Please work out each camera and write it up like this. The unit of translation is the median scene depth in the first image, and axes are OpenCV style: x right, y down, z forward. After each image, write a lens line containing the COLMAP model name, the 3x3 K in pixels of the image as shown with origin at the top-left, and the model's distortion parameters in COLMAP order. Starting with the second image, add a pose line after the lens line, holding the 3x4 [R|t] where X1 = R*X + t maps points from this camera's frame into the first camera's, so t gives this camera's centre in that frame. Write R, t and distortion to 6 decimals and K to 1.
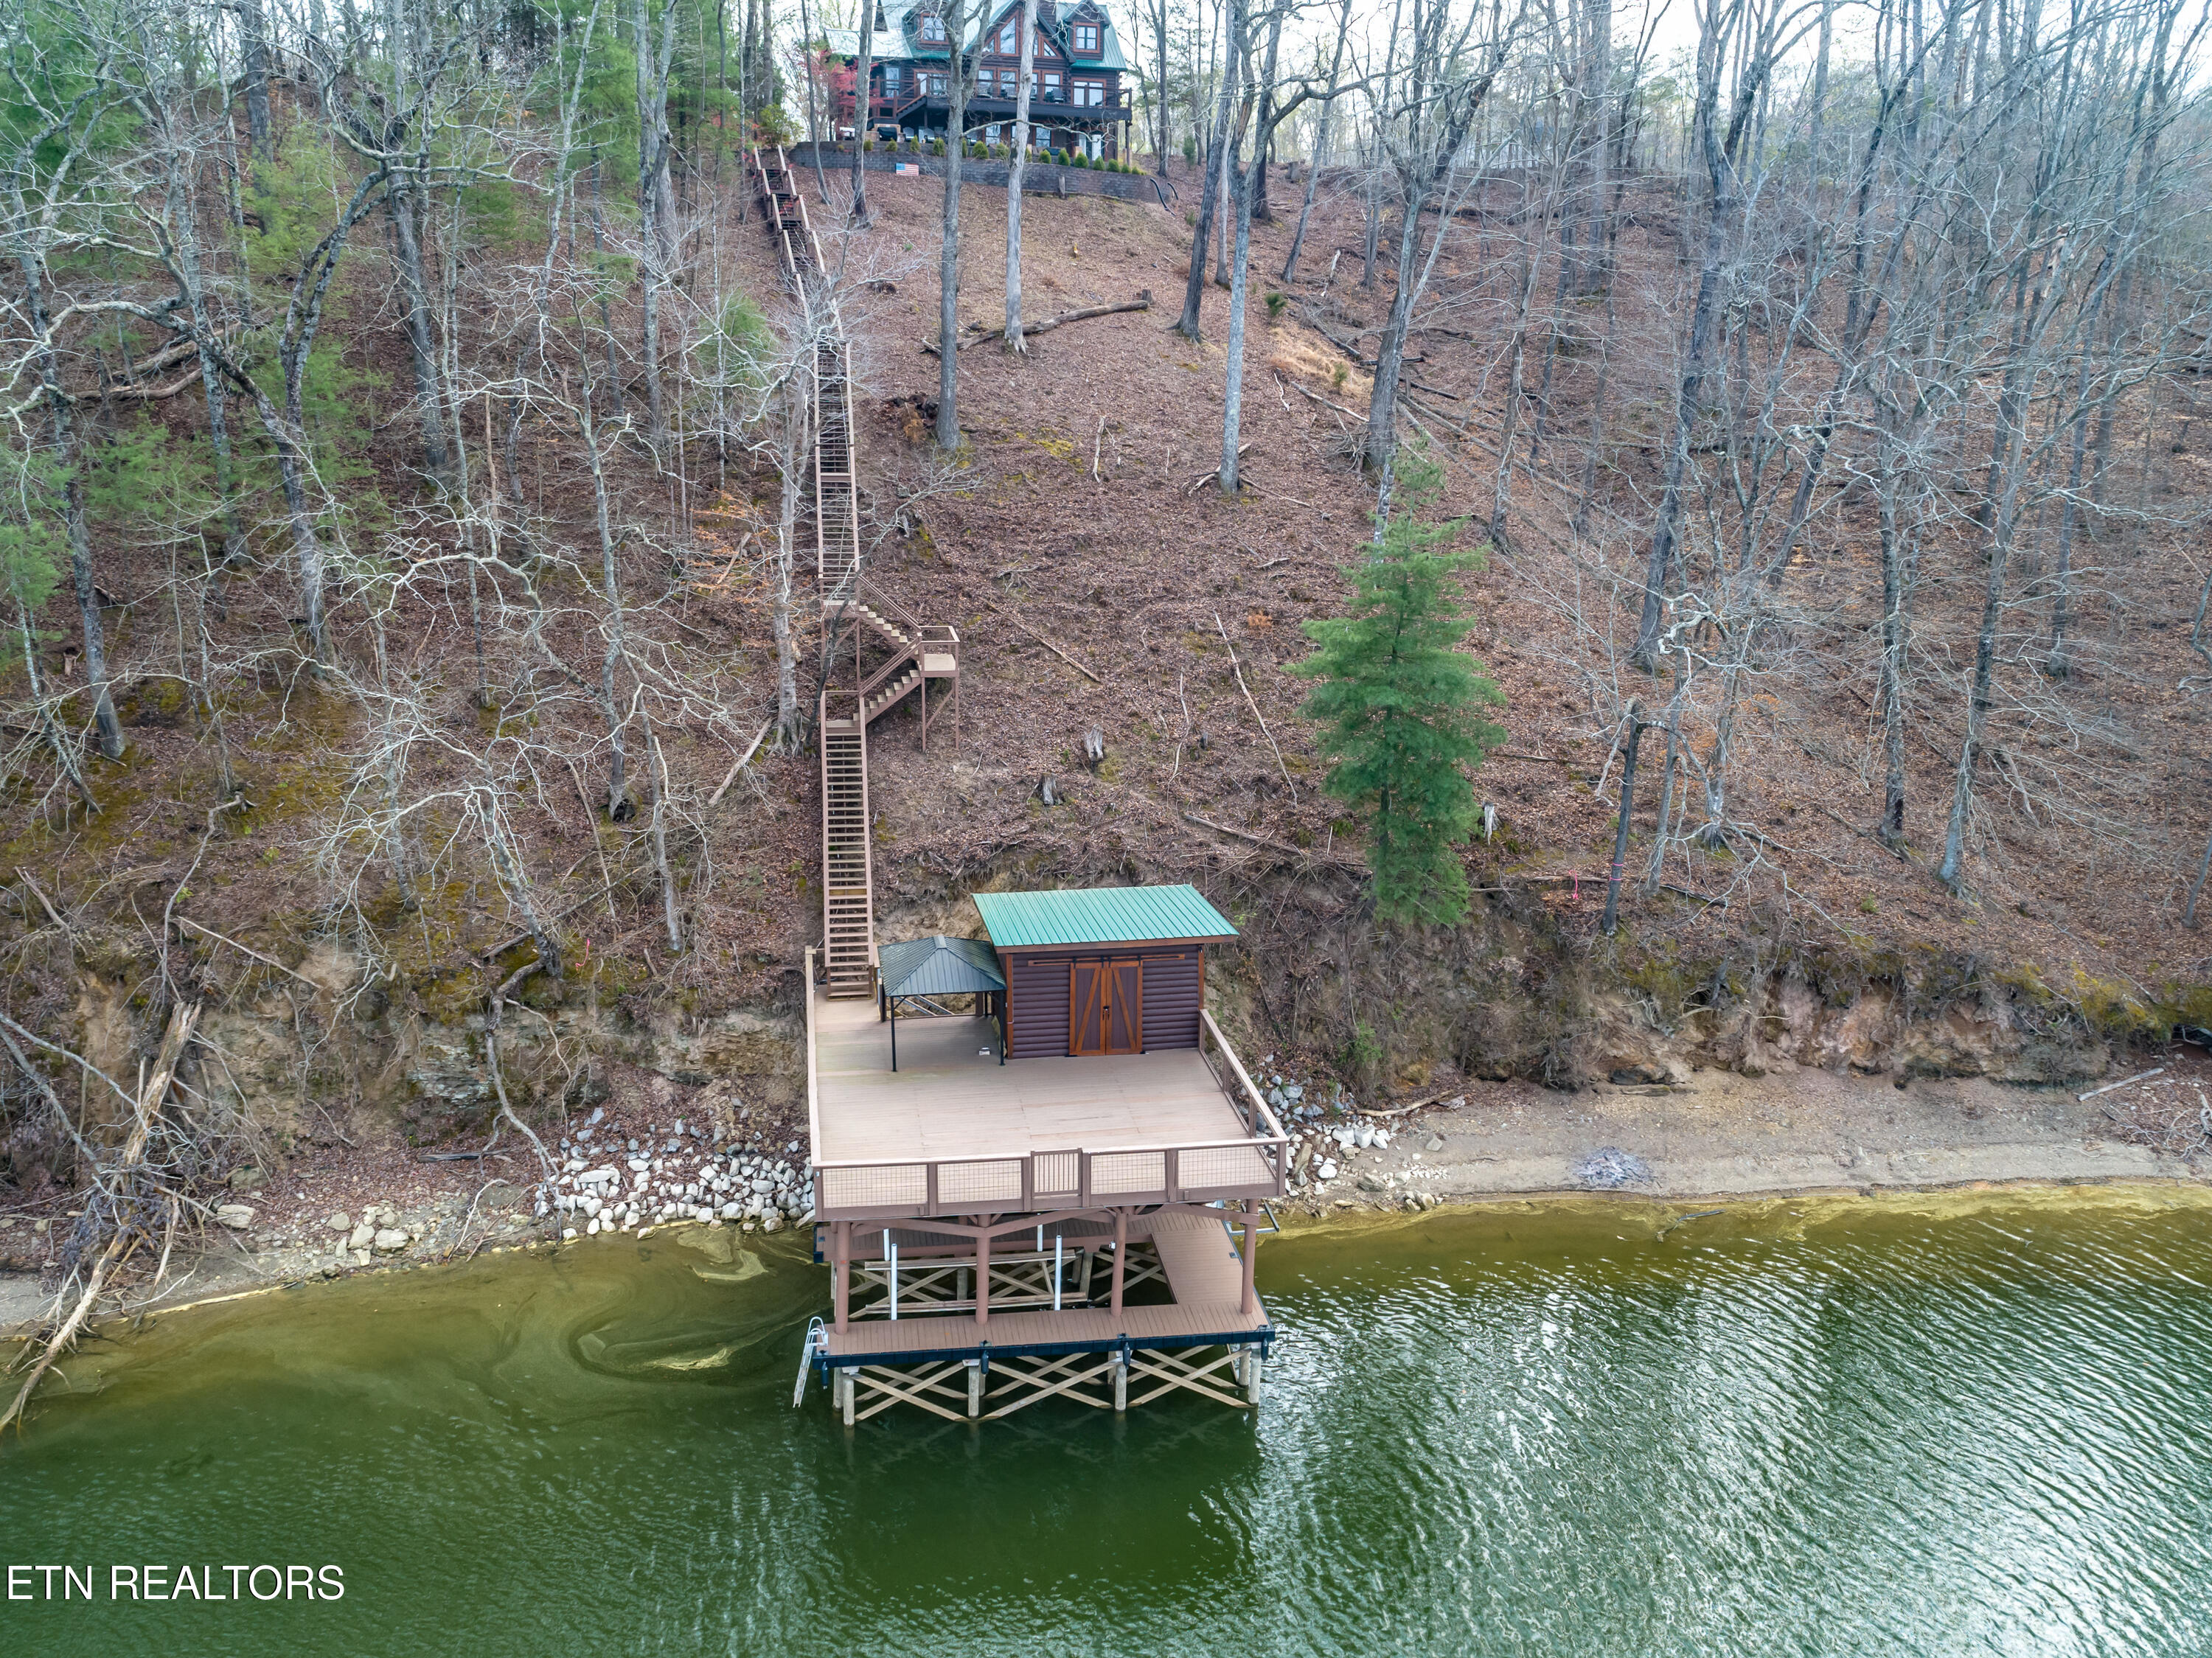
lens RADIAL K [[1761.1, 0, 1027.7], [0, 1761.1, 661.2], [0, 0, 1]] dist [-0.020237, 0.006115]
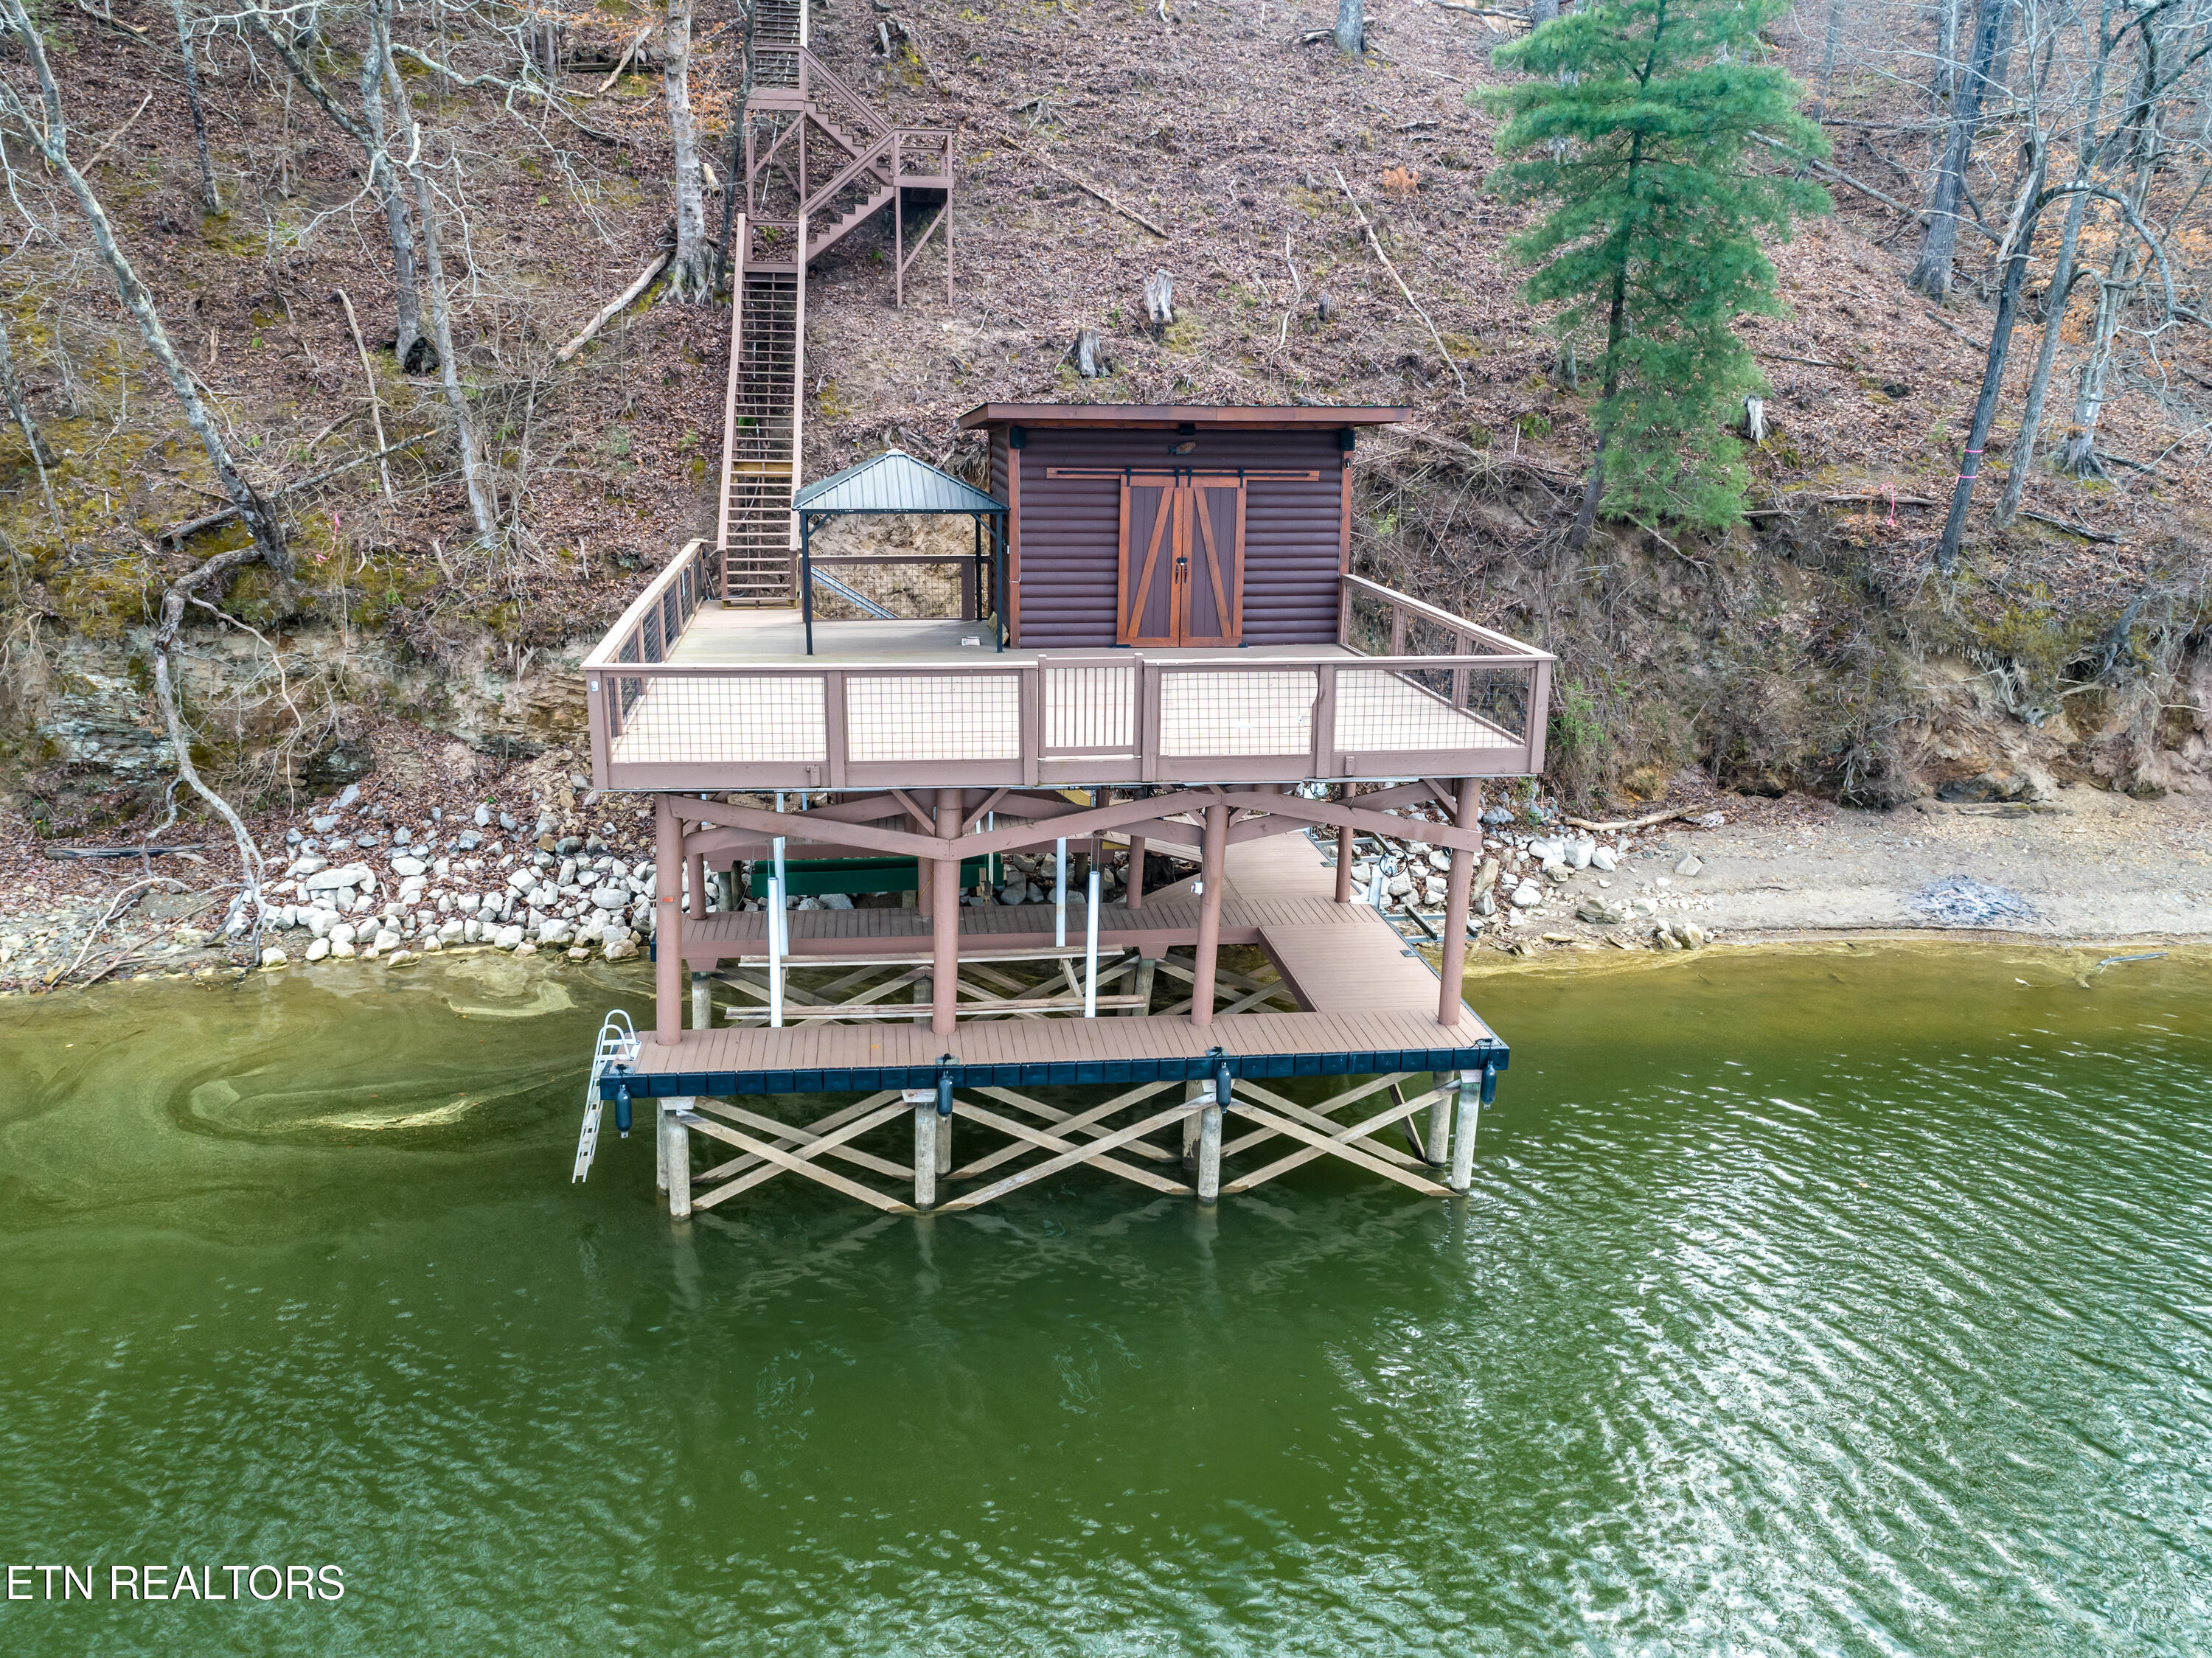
lens RADIAL K [[1705.1, 0, 1106.0], [0, 1705.1, 829.0], [0, 0, 1]] dist [-0.023047, 0.008084]
pose [[0.999745, 0.011424, 0.019494, 0.008972], [-0.012912, 0.996870, 0.077995, 0.220396], [-0.018542, -0.078227, 0.996763, 0.399744]]
